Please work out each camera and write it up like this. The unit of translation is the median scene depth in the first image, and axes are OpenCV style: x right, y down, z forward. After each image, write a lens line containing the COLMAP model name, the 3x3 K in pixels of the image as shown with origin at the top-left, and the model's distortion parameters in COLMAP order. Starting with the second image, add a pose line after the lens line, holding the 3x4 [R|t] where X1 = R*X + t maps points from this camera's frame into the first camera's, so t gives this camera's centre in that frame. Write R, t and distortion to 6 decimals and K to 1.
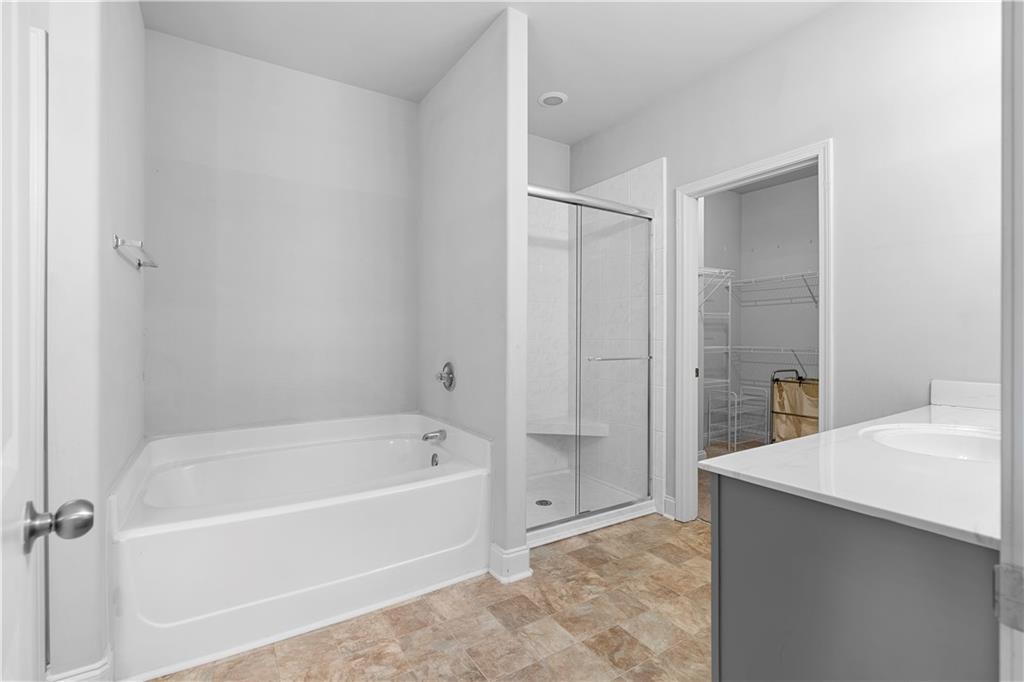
lens RADIAL K [[468.2, 0, 509.7], [0, 468.2, 341.9], [0, 0, 1]] dist [-0.005193, -0.000453]
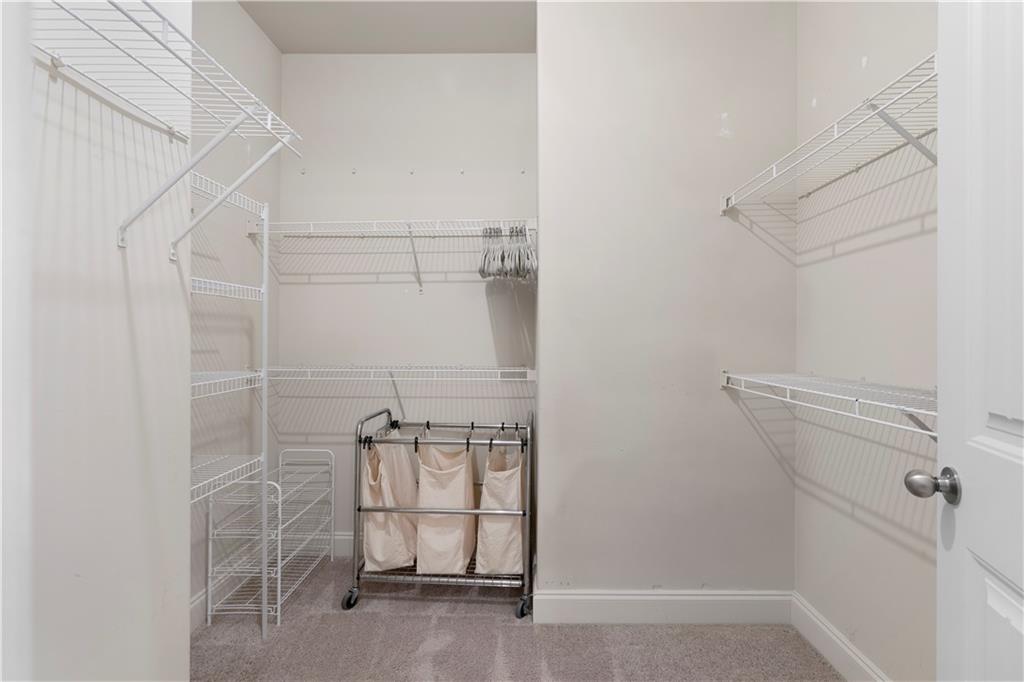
lens RADIAL K [[468.2, 0, 509.7], [0, 468.2, 341.9], [0, 0, 1]] dist [-0.005193, -0.000453]
pose [[0.562223, 0.001882, 0.826983, 0.275200], [0.005516, 0.999967, -0.006026, -0.012739], [-0.826967, 0.007950, 0.562194, 0.642371]]
